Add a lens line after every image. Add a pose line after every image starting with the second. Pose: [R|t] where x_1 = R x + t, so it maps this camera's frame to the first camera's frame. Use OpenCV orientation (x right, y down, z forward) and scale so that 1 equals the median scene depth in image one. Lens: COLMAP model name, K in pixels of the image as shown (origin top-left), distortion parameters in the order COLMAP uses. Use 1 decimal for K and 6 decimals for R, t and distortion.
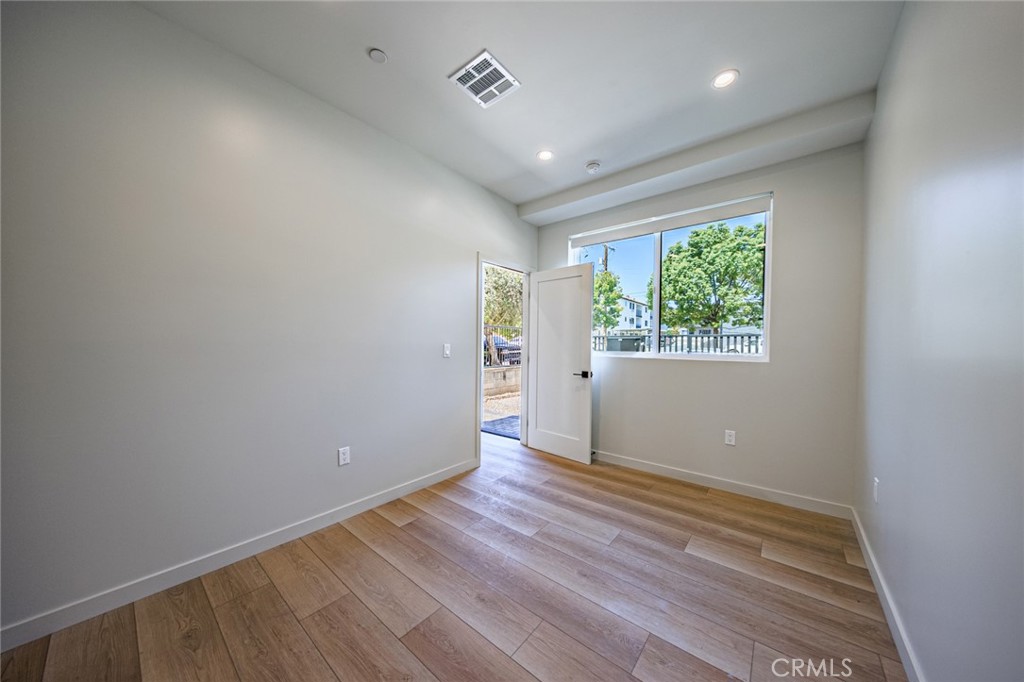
lens RADIAL K [[329.4, 0, 512.8], [0, 329.4, 345.0], [0, 0, 1]] dist [0.000193, -0.001536]
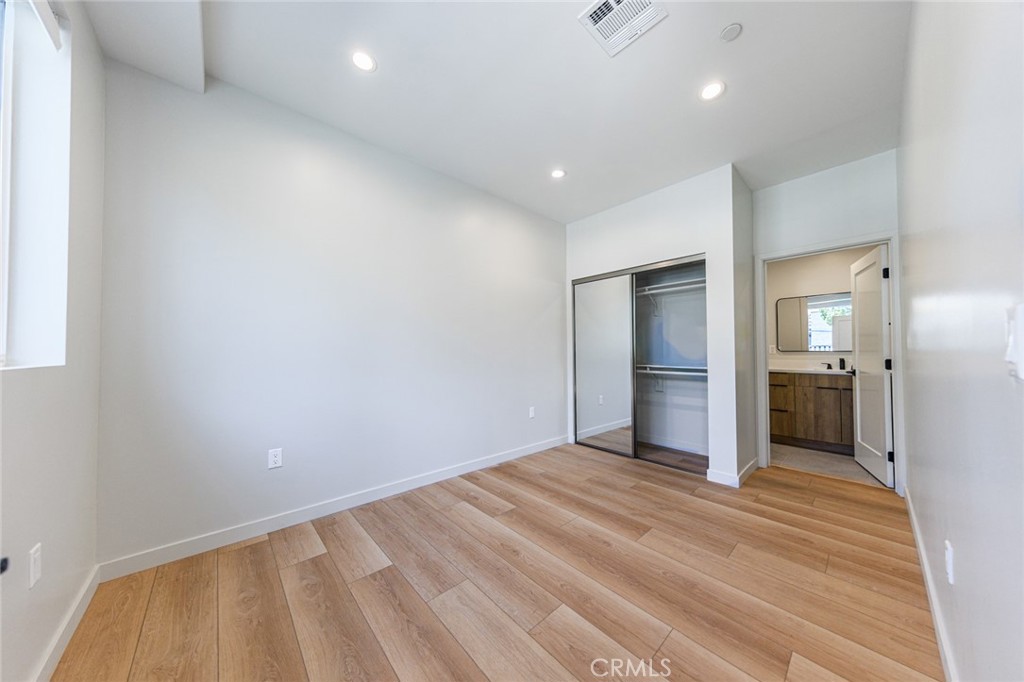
lens RADIAL K [[322.9, 0, 512.0], [0, 322.9, 341.0], [0, 0, 1]] dist [0.005752, -0.000063]
pose [[-0.988850, -0.004457, 0.148848, 0.064178], [-0.007557, 0.999766, -0.020268, 0.026404], [-0.148723, -0.021167, -0.988652, 1.854291]]
